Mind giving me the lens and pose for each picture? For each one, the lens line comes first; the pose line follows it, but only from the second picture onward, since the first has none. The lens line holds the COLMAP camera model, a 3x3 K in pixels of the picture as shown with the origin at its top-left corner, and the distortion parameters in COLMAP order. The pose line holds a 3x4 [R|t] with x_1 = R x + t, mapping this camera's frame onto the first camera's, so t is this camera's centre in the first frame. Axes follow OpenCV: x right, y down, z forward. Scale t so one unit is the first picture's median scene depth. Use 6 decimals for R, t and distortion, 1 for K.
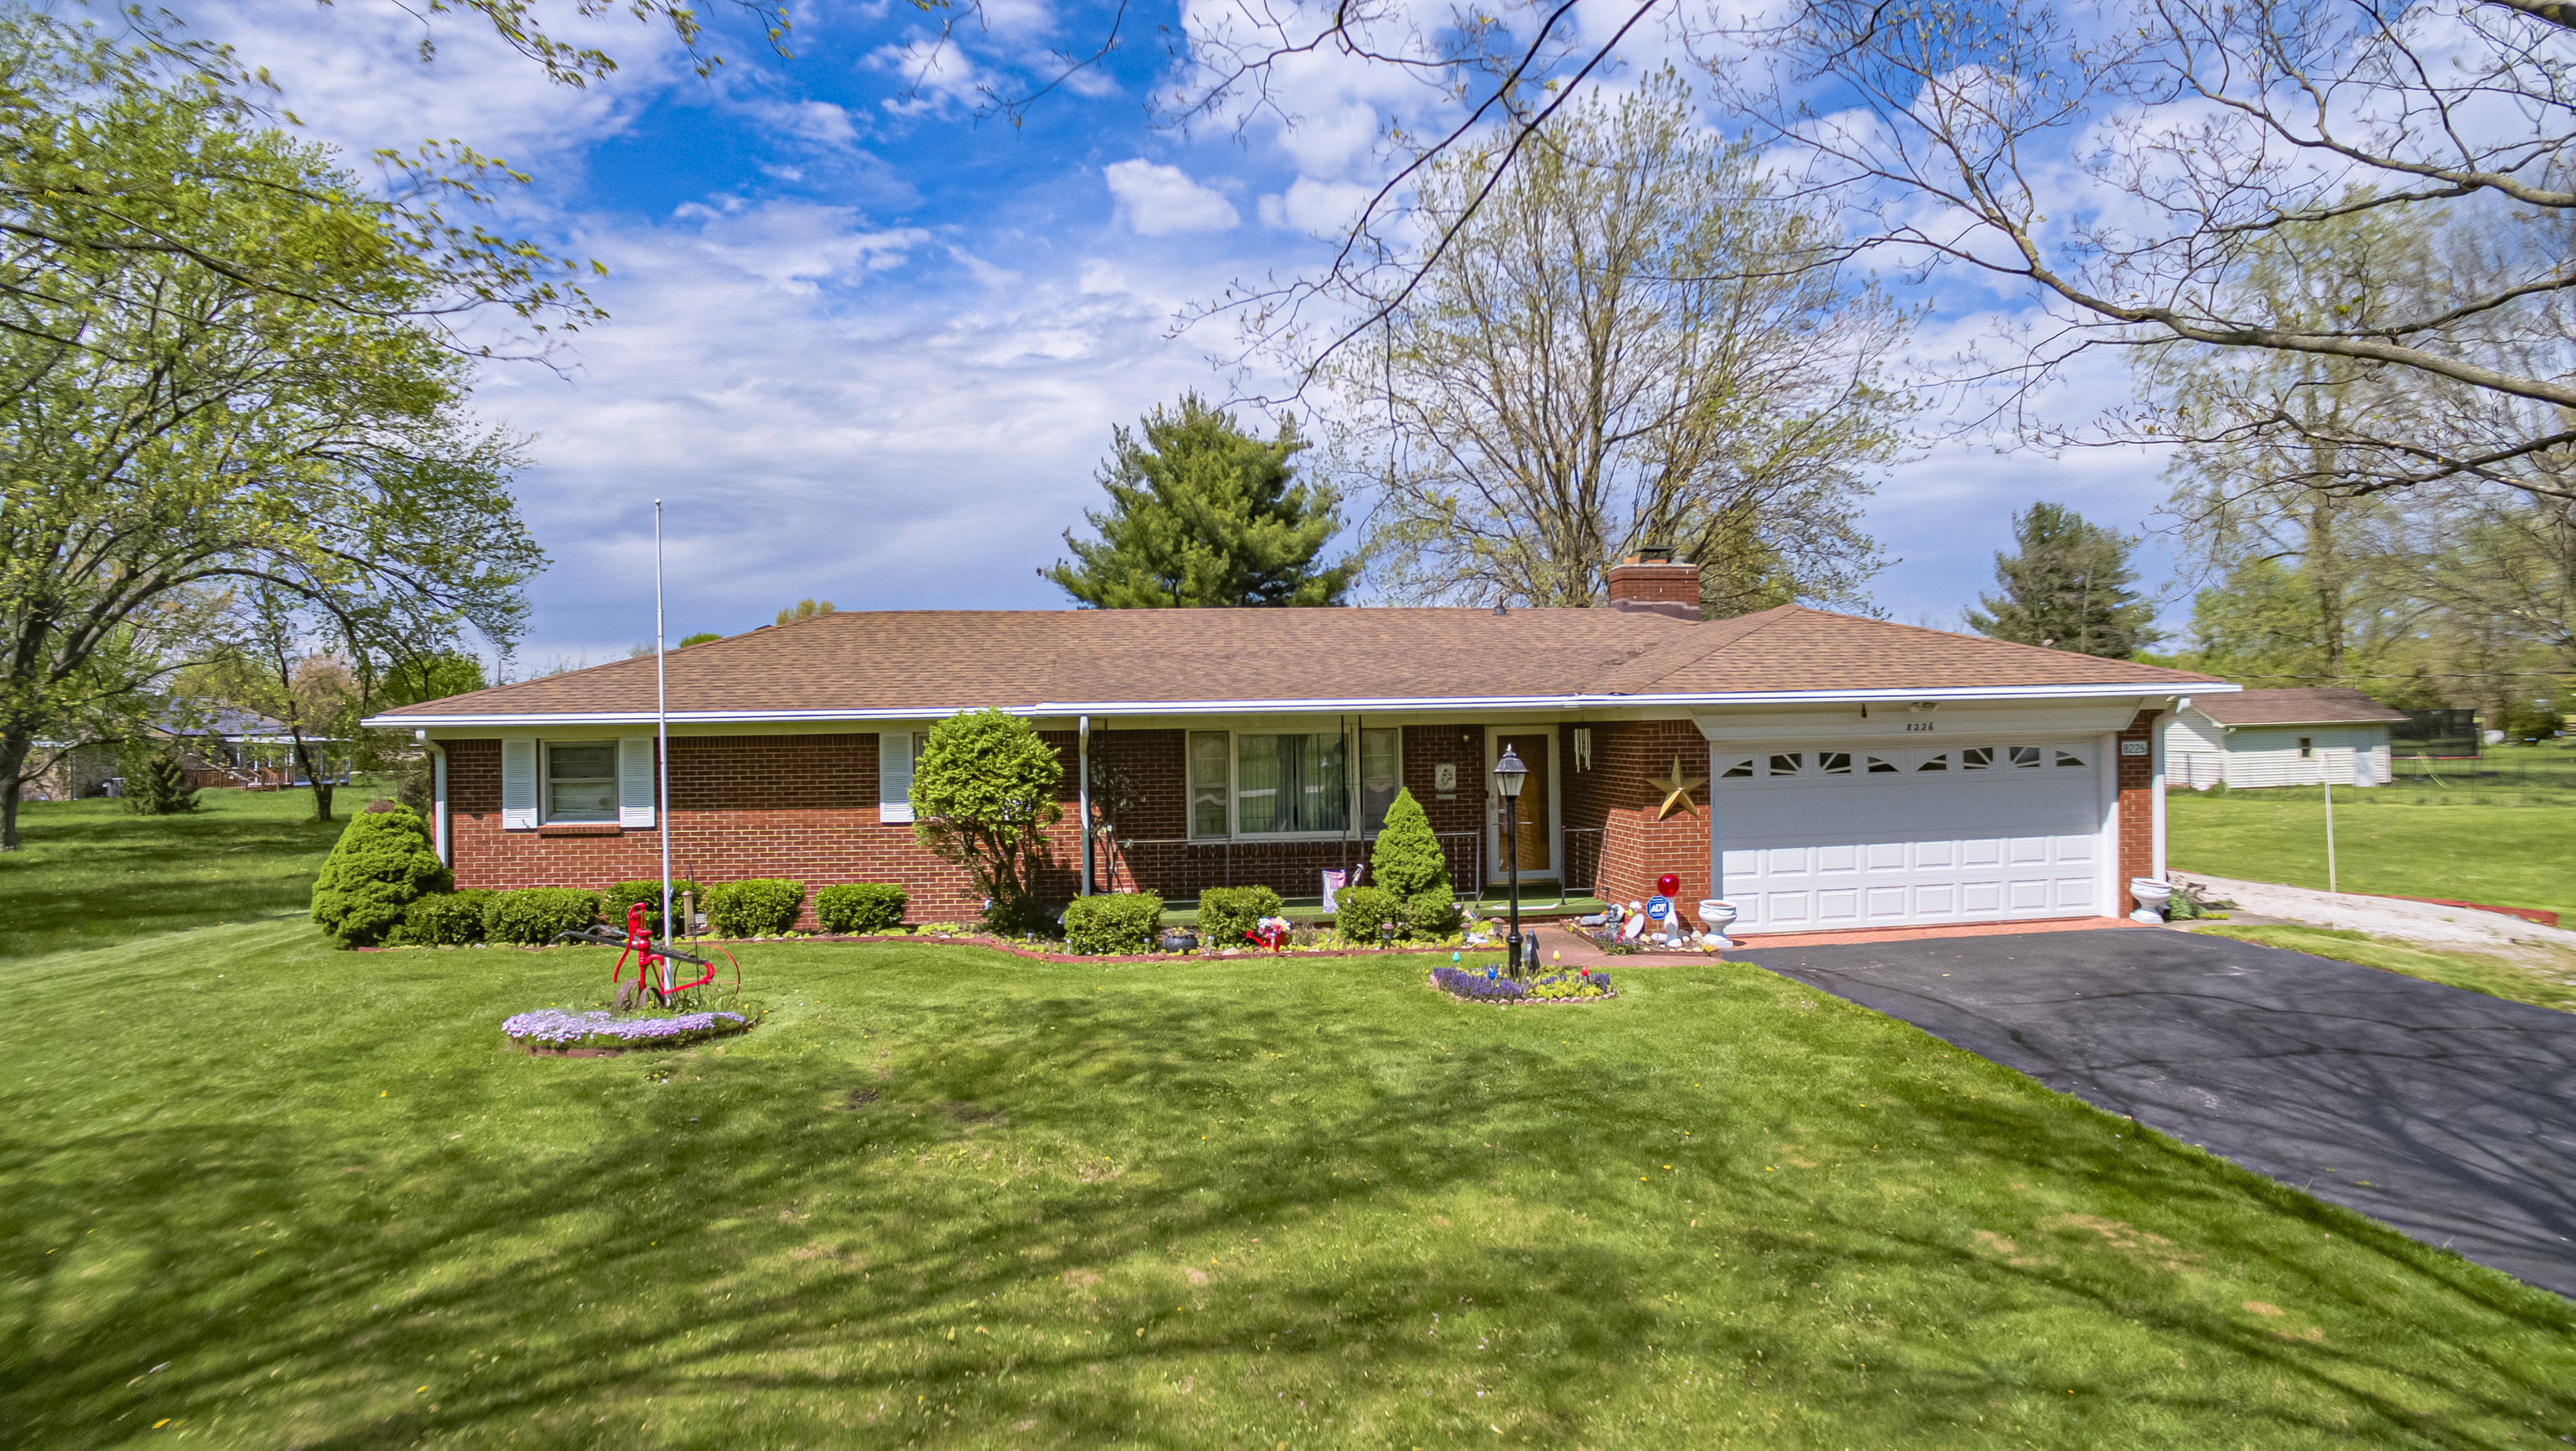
lens RADIAL K [[1469.8, 0, 1288.0], [0, 1469.8, 725.5], [0, 0, 1]] dist [-0.125600, 0.080250]
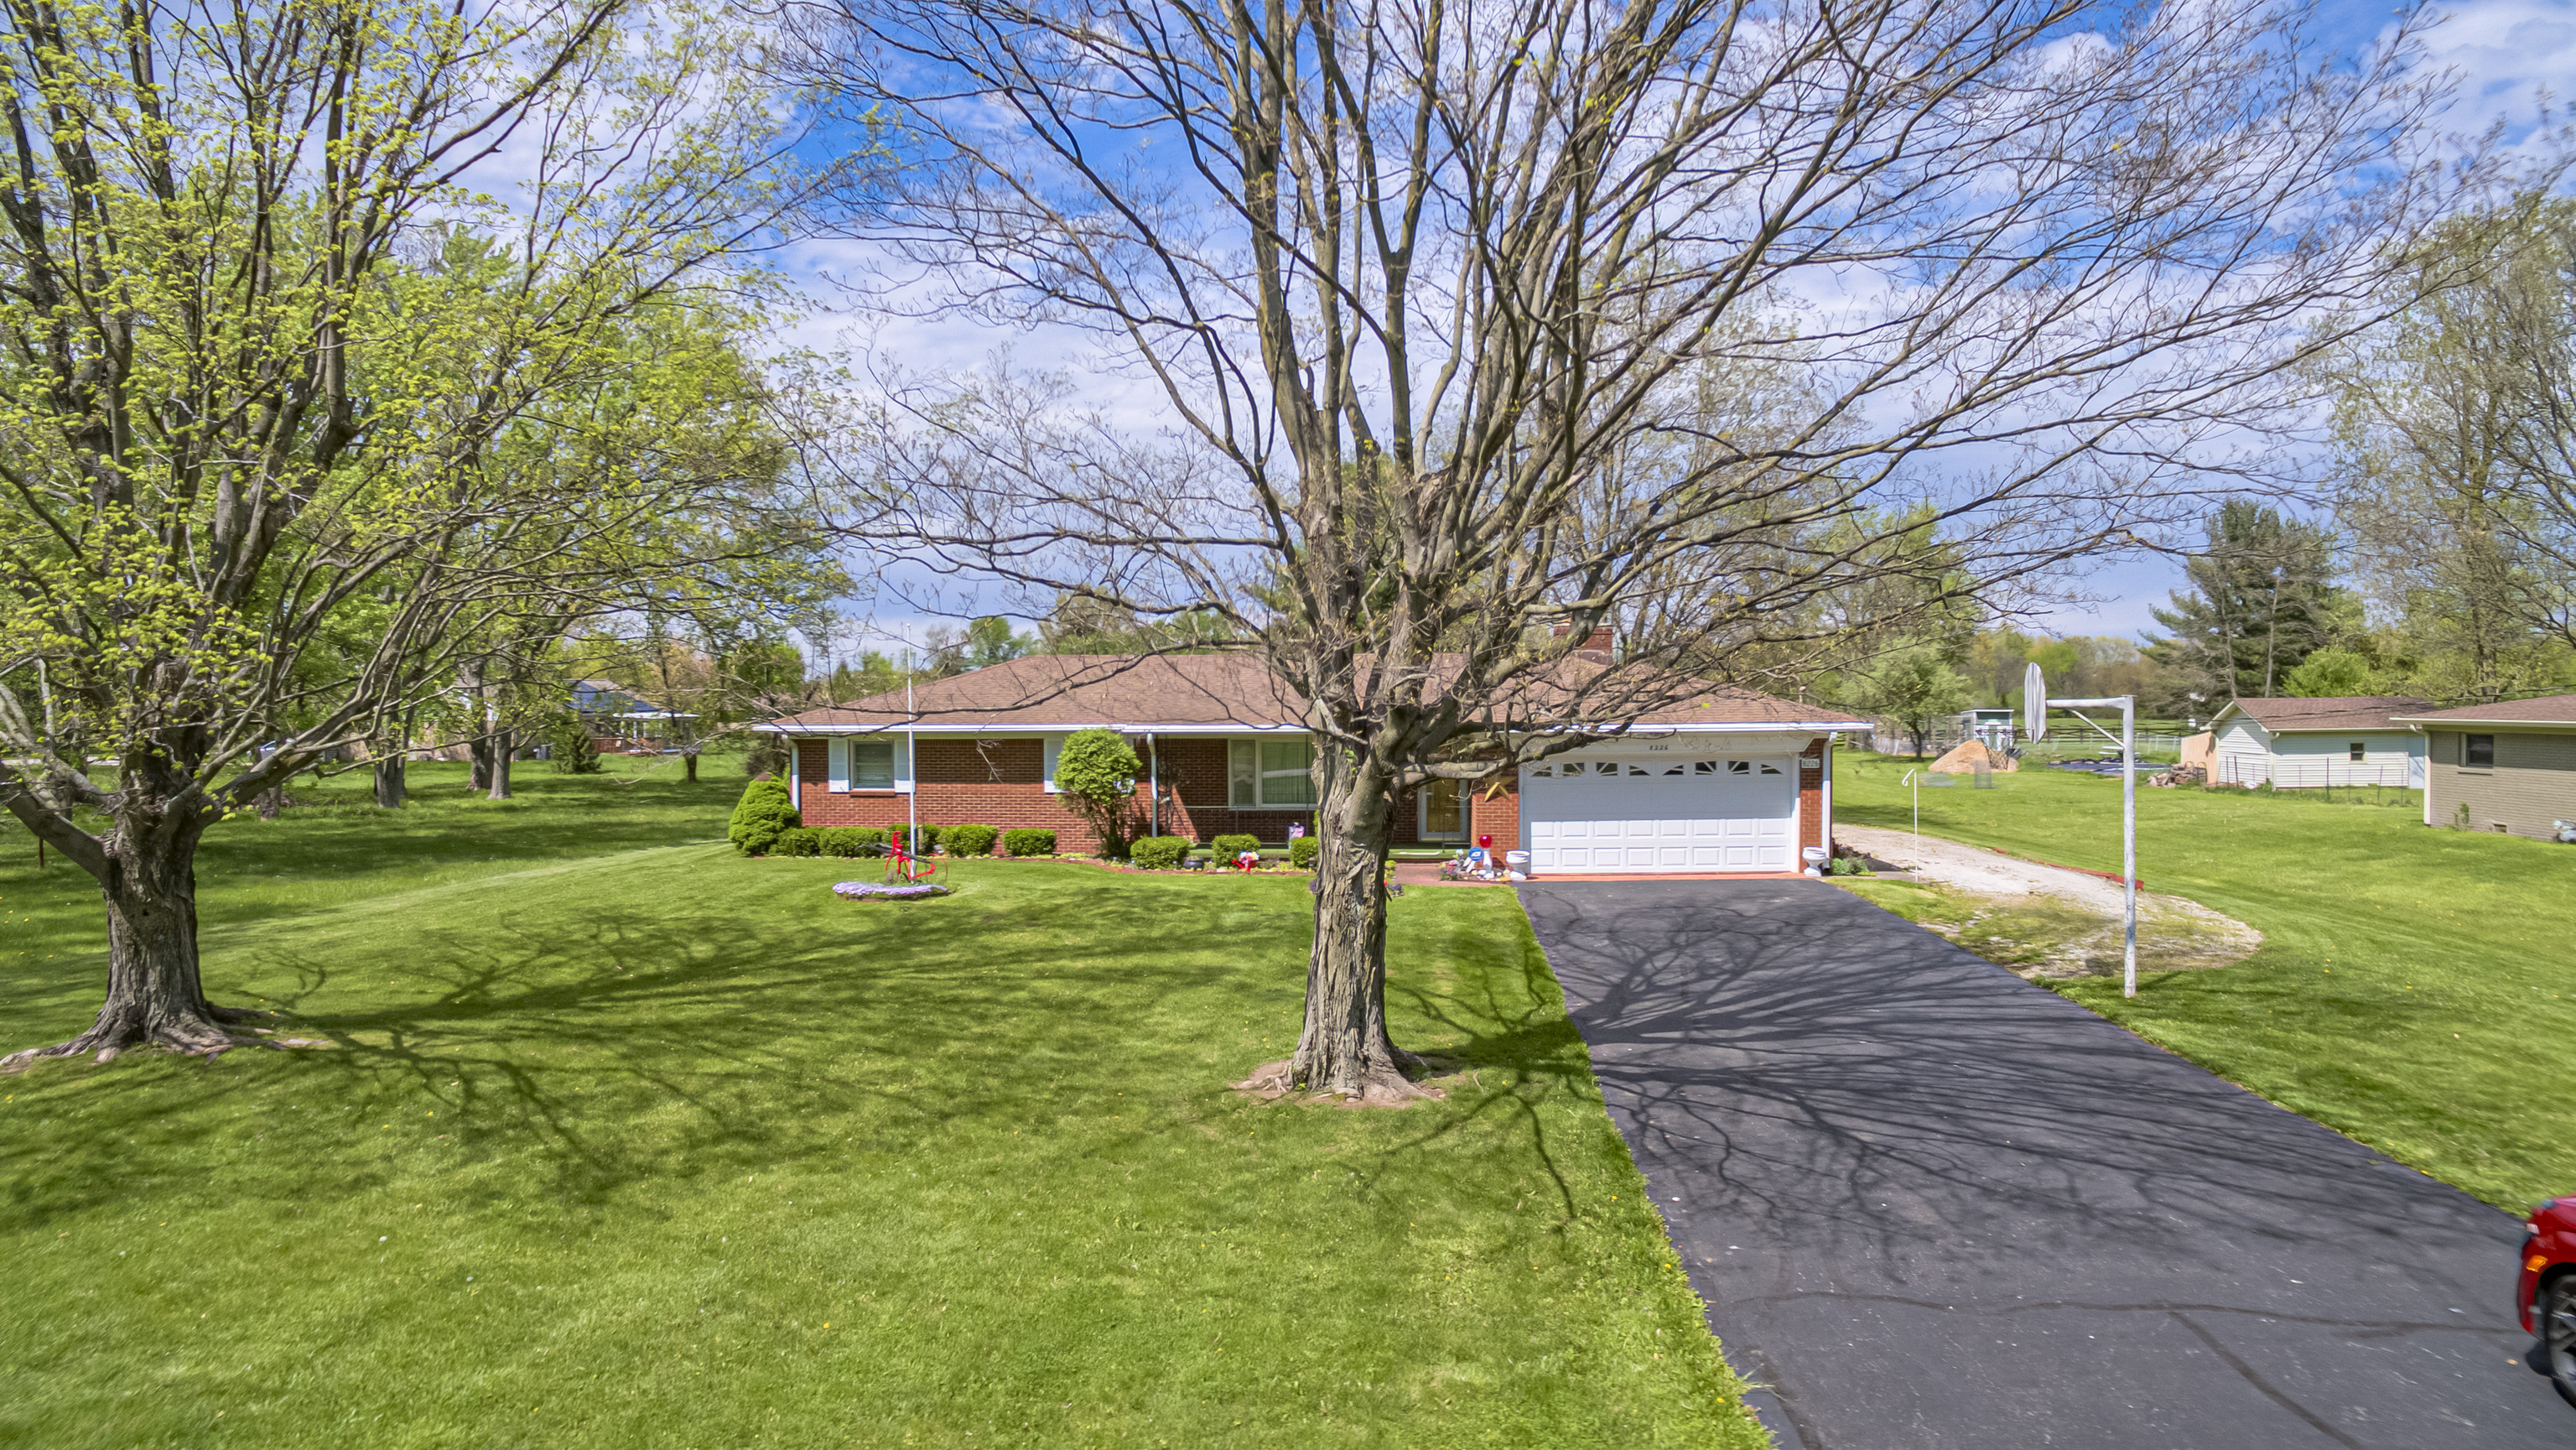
lens RADIAL K [[1469.7, 0, 1288.0], [0, 1469.7, 725.0], [0, 0, 1]] dist [-0.125600, 0.080250]
pose [[0.982297, 0.013930, -0.186813, 0.333159], [-0.010630, 0.999769, 0.018657, -0.048622], [0.187030, -0.016341, 0.982218, -0.645474]]
